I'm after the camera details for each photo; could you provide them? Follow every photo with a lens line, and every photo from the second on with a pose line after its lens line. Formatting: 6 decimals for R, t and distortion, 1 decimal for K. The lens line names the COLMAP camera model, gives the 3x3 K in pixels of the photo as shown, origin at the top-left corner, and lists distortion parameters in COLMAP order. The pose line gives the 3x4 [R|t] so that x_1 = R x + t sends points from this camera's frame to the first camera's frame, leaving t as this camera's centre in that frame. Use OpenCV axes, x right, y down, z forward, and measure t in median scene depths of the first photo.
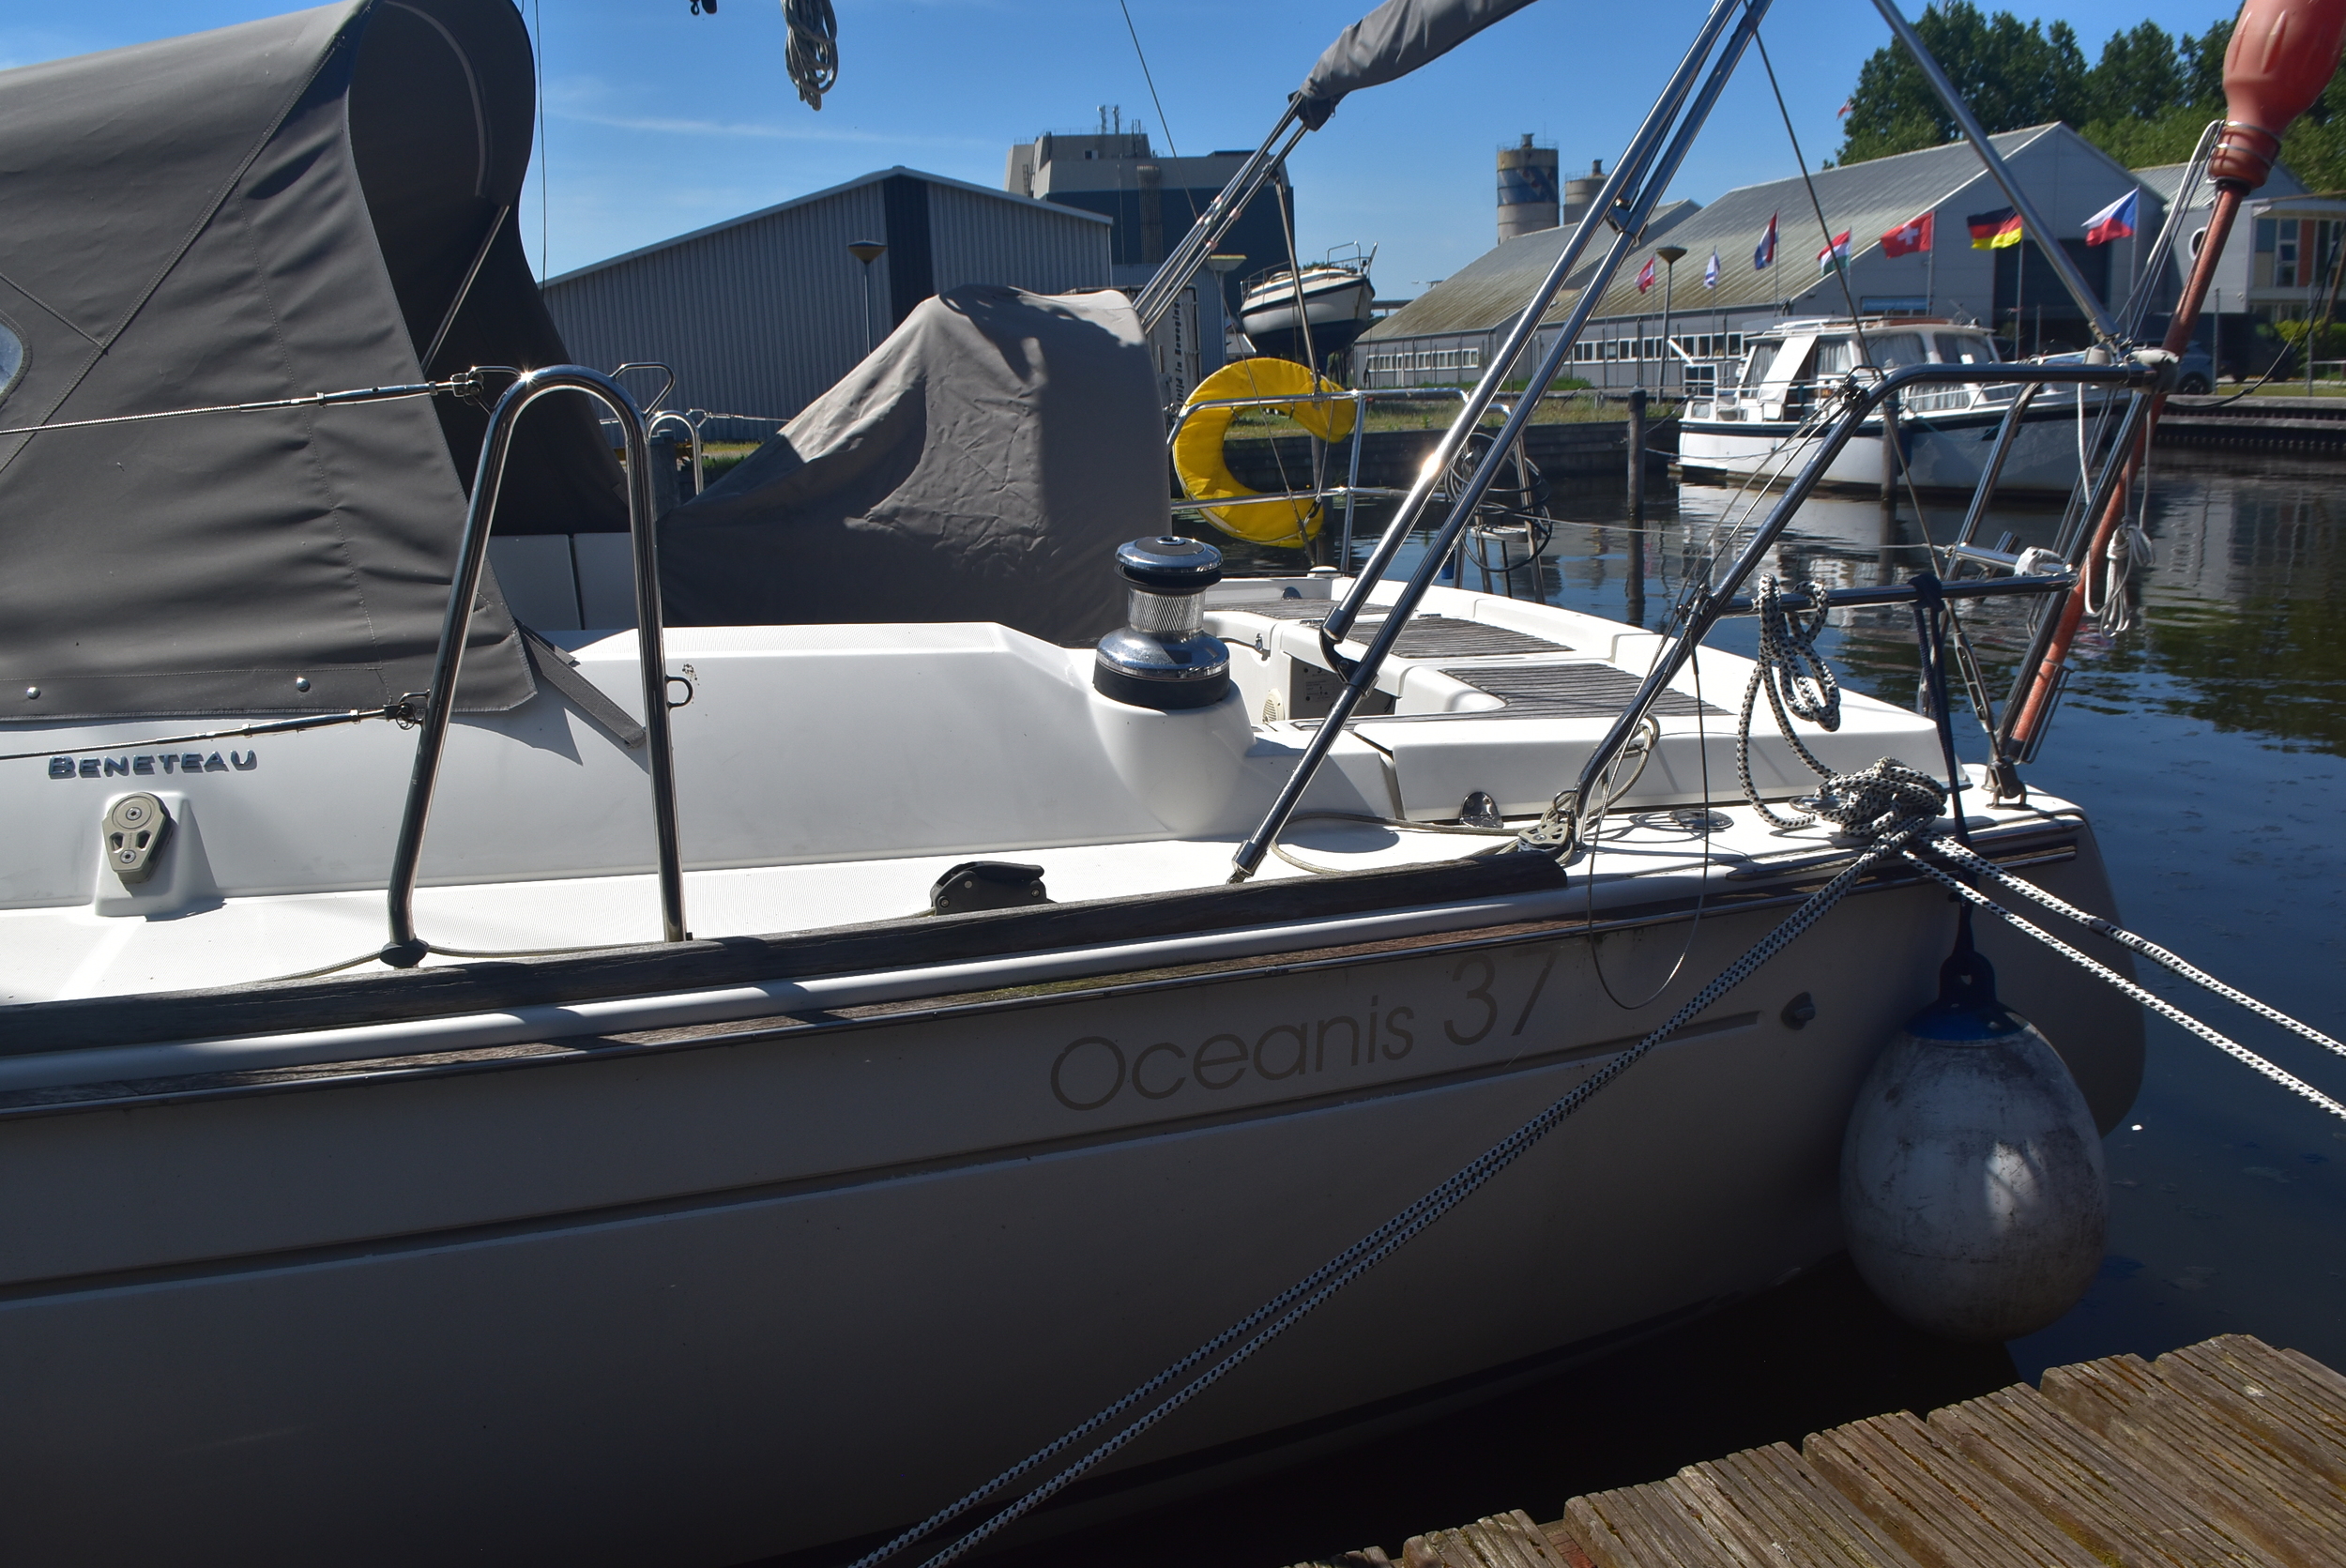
lens RADIAL K [[1851.9, 0, 1175.8], [0, 1851.9, 823.3], [0, 0, 1]] dist [-0.099853, 0.003922]
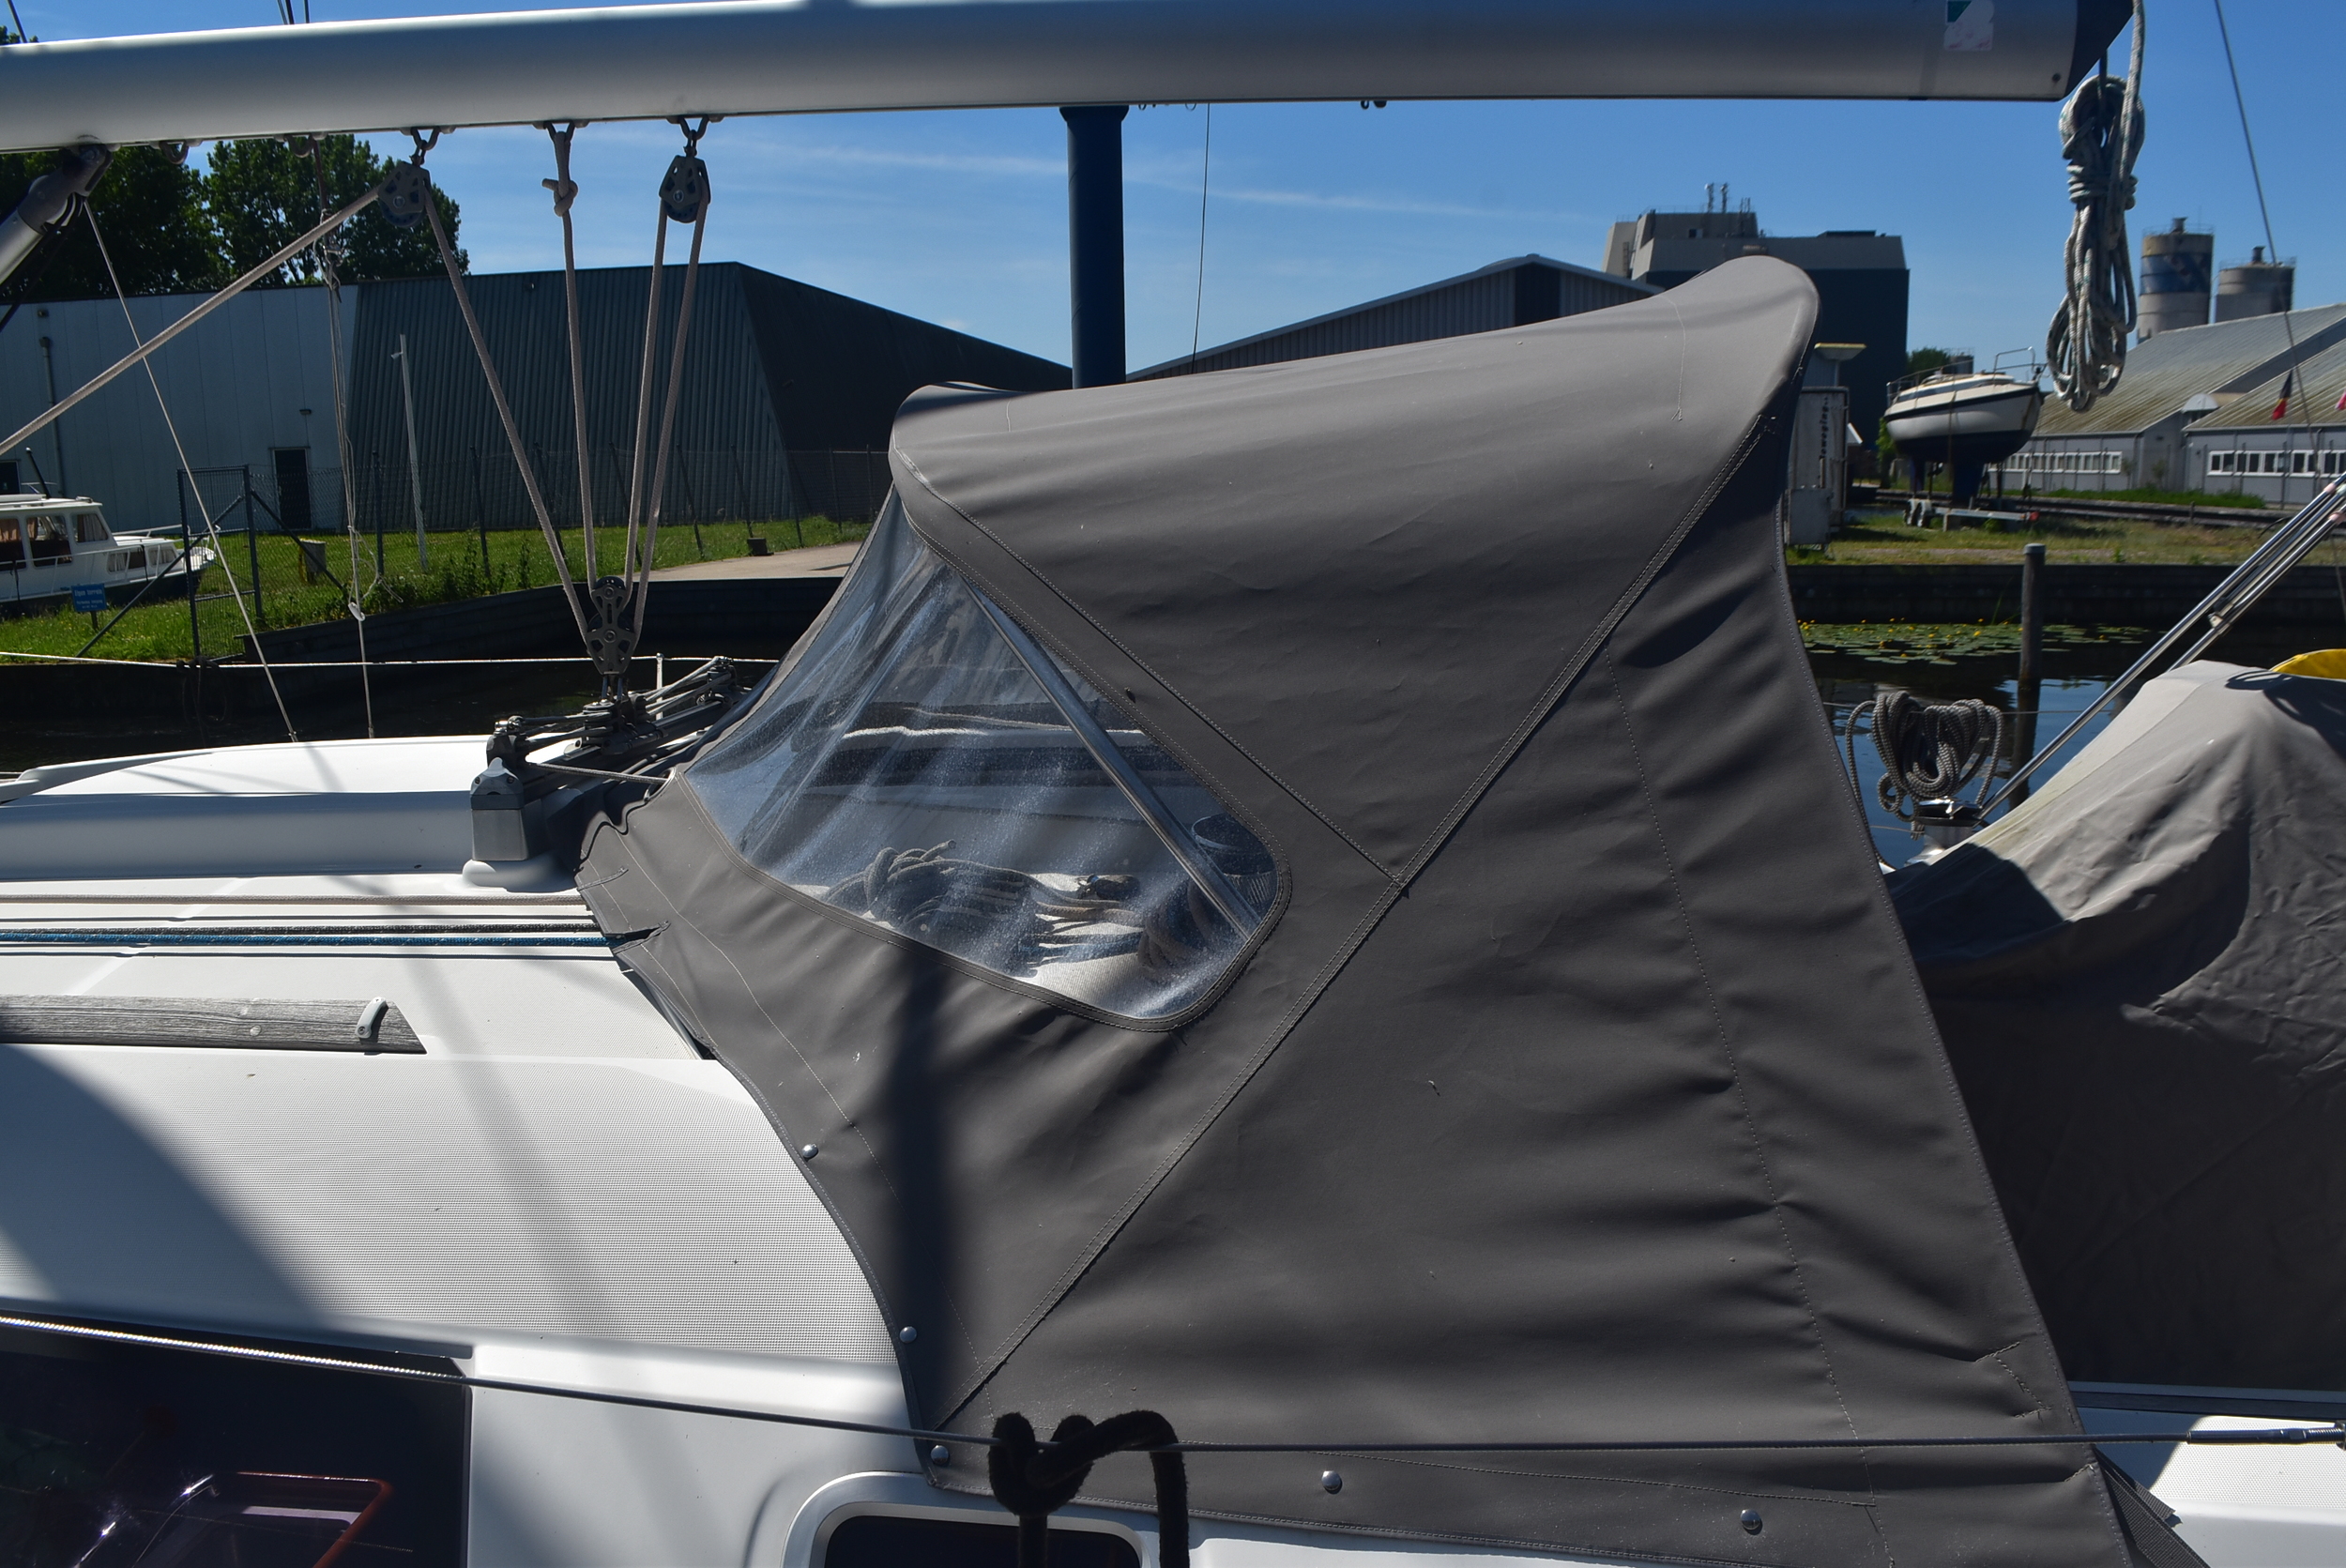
lens RADIAL K [[1860.6, 0, 1164.6], [0, 1860.6, 825.9], [0, 0, 1]] dist [-0.083433, 0.008258]
pose [[0.948416, 0.092636, -0.303191, -0.326088], [-0.105138, 0.994140, -0.025134, -0.178684], [0.299086, 0.055715, 0.952598, 0.212133]]
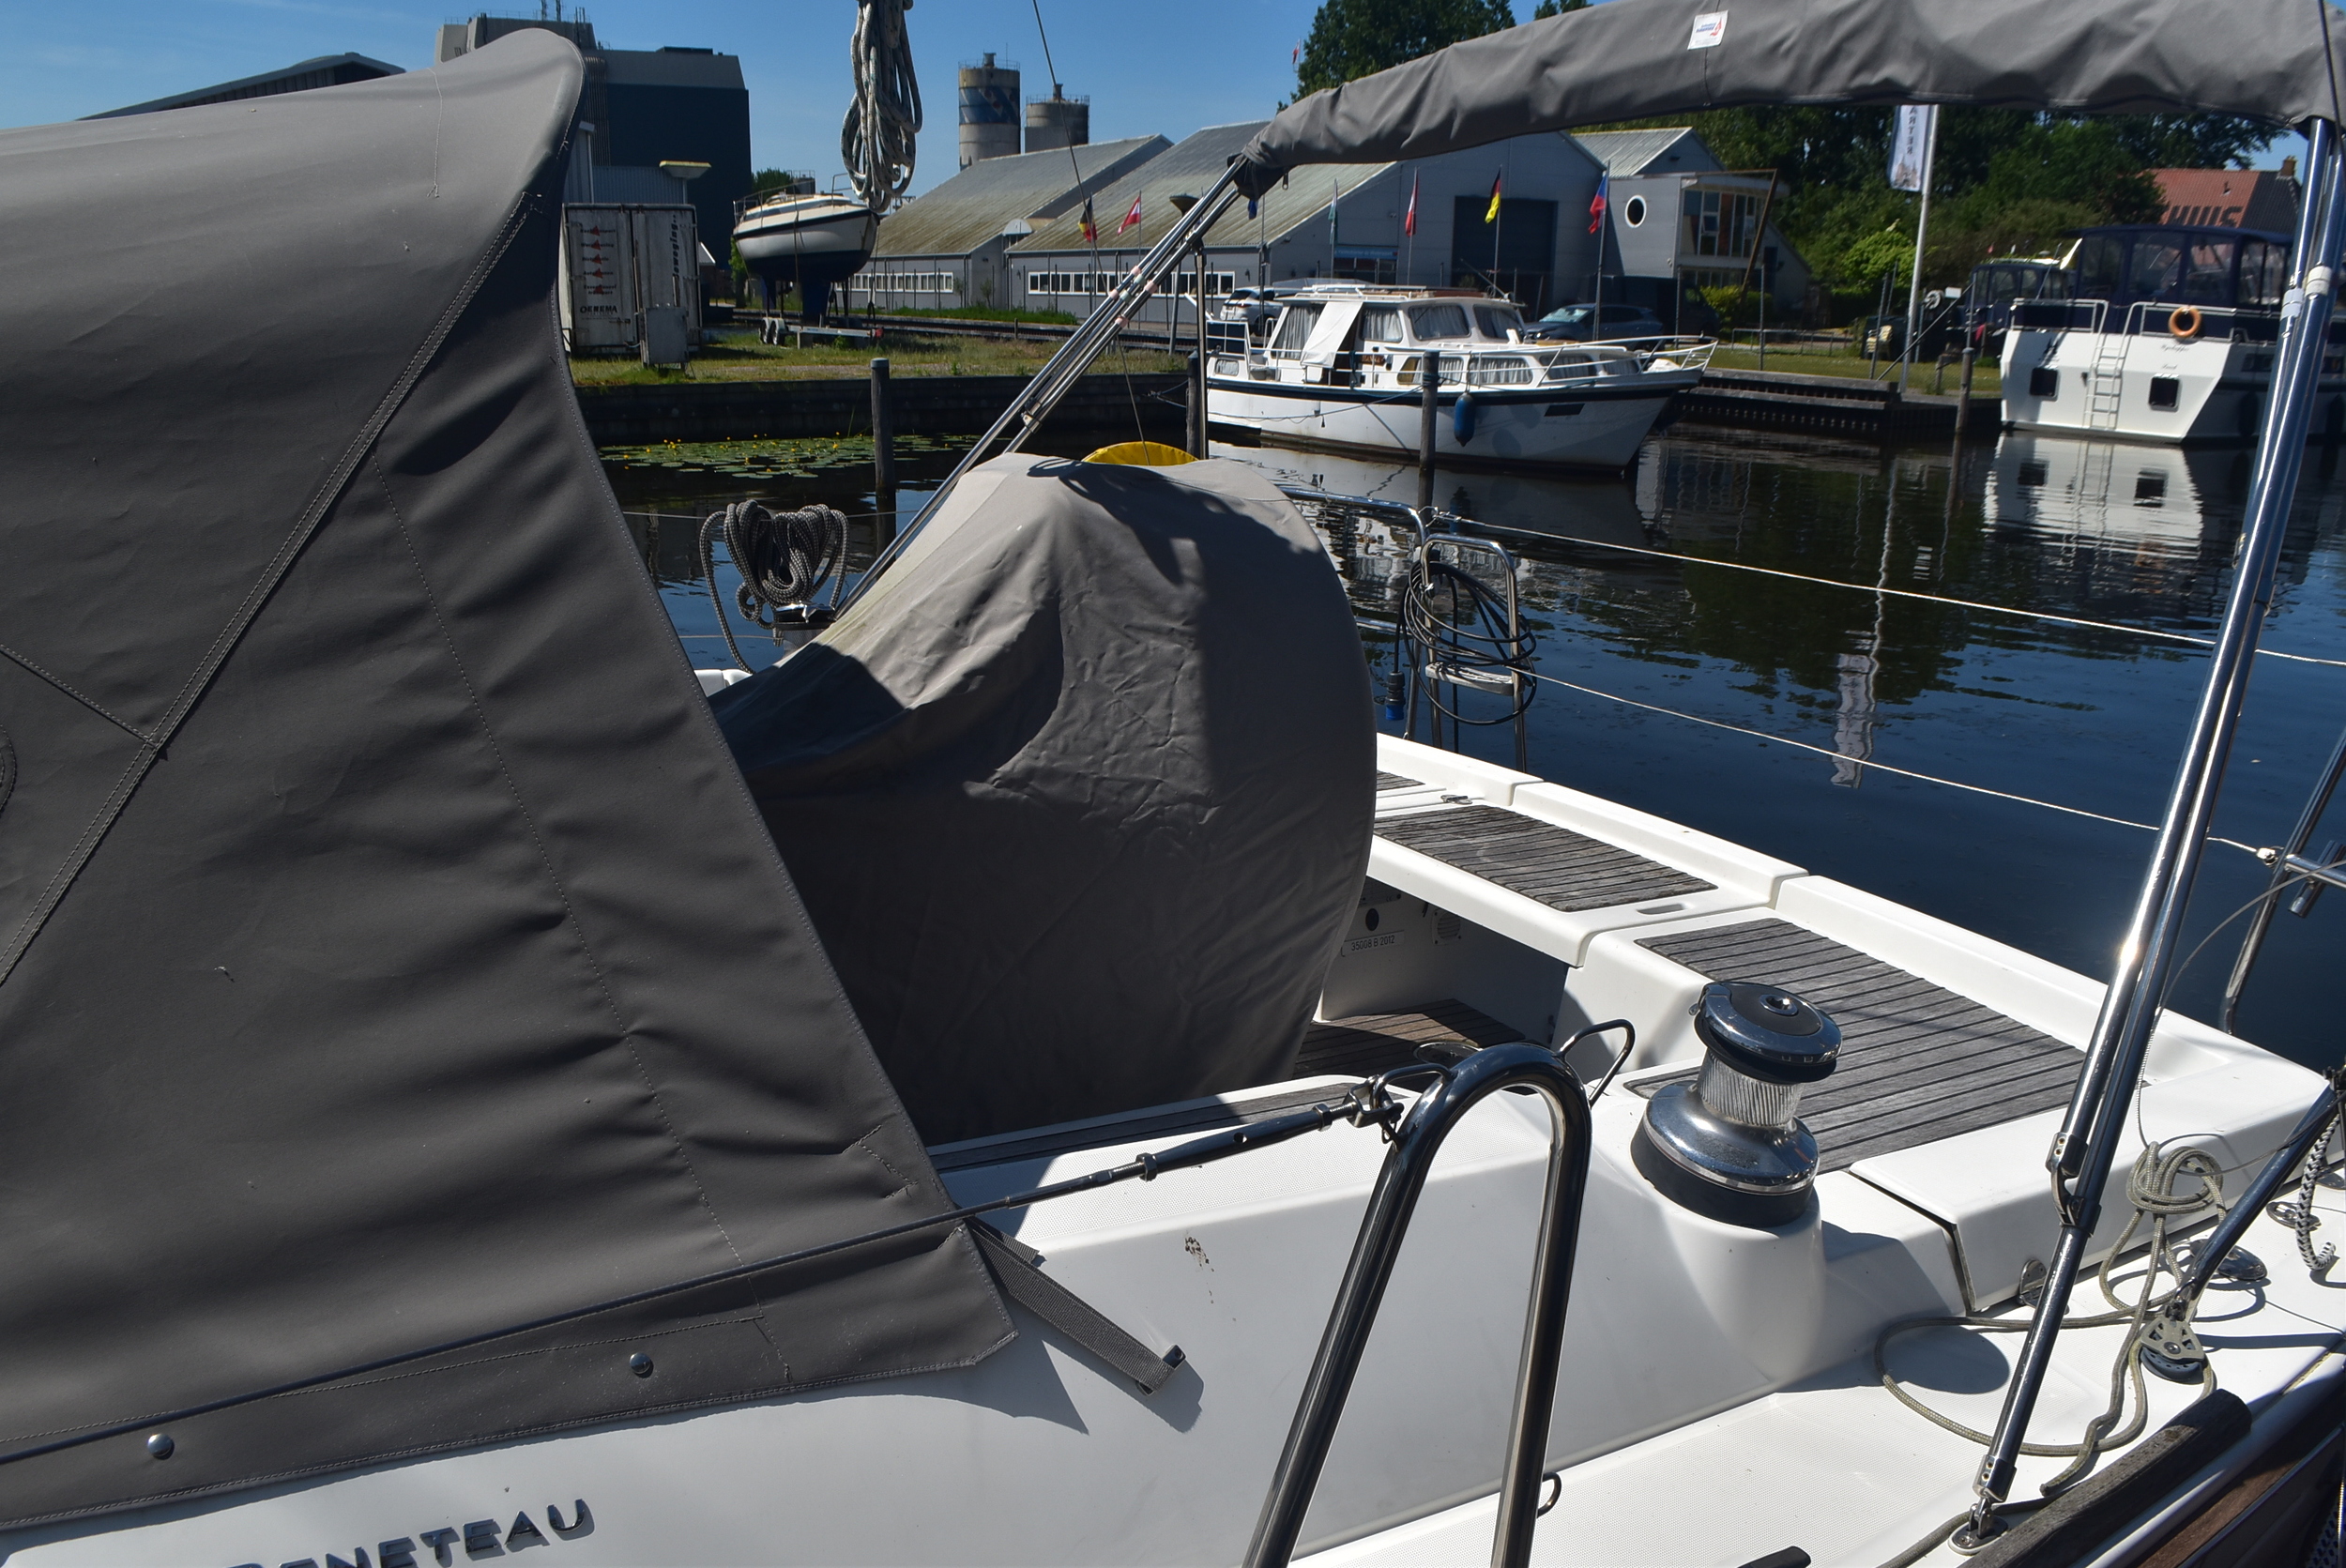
lens RADIAL K [[1860.6, 0, 1164.6], [0, 1860.6, 825.9], [0, 0, 1]] dist [-0.083433, 0.008258]
pose [[0.963321, -0.019332, 0.267656, -0.306103], [0.009025, 0.999171, 0.039685, -0.178245], [-0.268201, -0.035813, 0.962697, 0.243072]]
